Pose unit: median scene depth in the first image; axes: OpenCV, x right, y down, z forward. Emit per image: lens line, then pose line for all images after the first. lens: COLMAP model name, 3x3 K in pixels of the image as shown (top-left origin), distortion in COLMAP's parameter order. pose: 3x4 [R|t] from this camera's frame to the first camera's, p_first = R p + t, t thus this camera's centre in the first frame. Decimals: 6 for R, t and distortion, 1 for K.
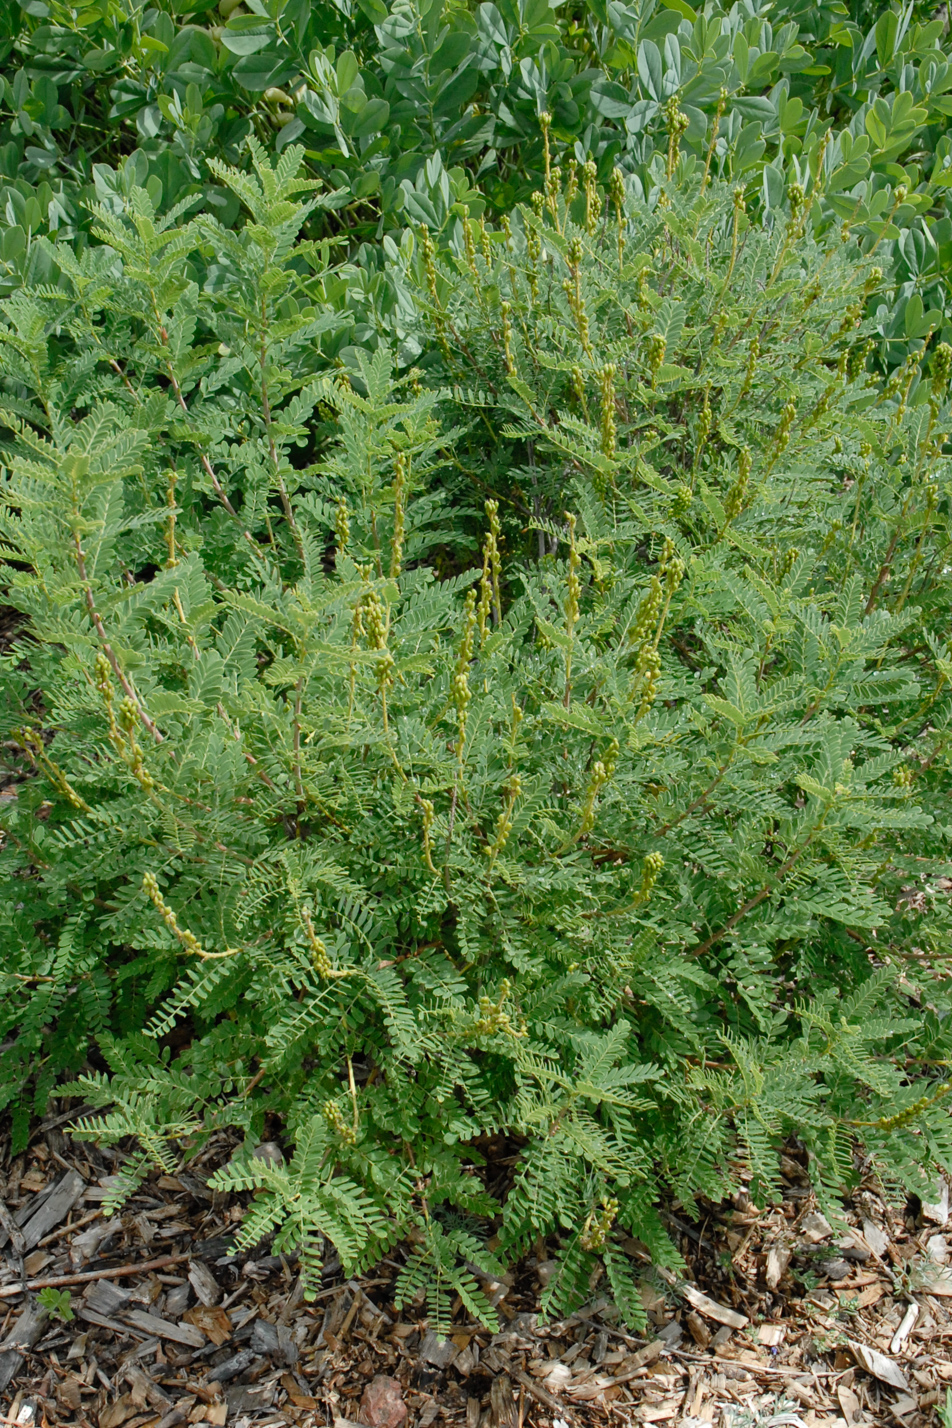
lens RADIAL K [[1830.7, 0, 476.0], [0, 1830.7, 714.0], [0, 0, 1]] dist [-0.272234, 0.077492]
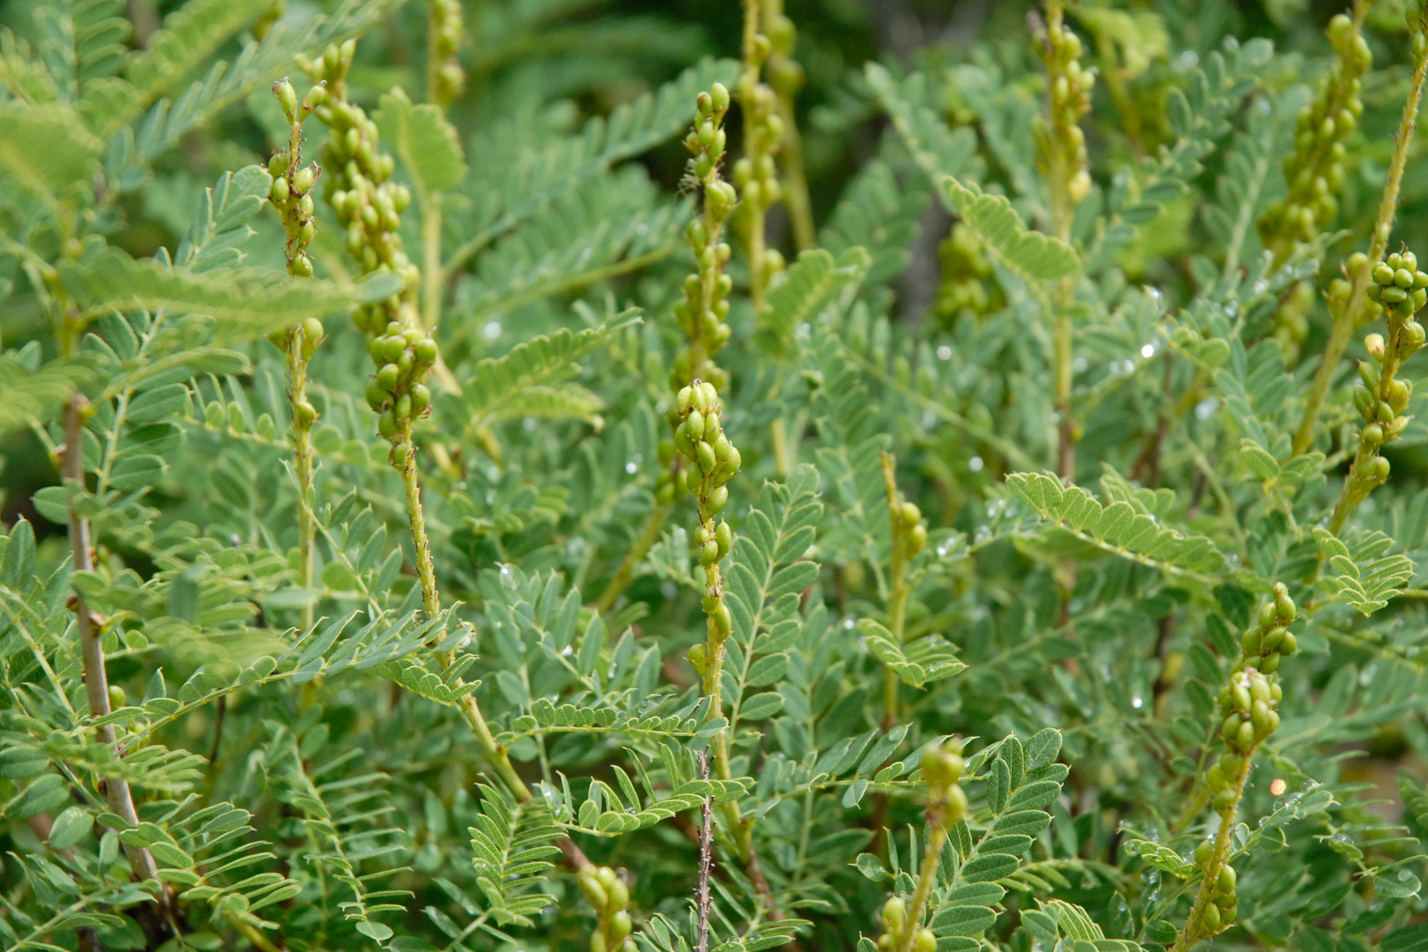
lens RADIAL K [[3948.7, 0, 714.0], [0, 3948.7, 476.0], [0, 0, 1]] dist [0.052540, 0.218751]
pose [[0.997119, -0.075849, 0.000850, -0.005979], [0.075816, 0.996194, -0.043005, 0.014185], [0.002416, 0.042946, 0.999074, 0.361930]]
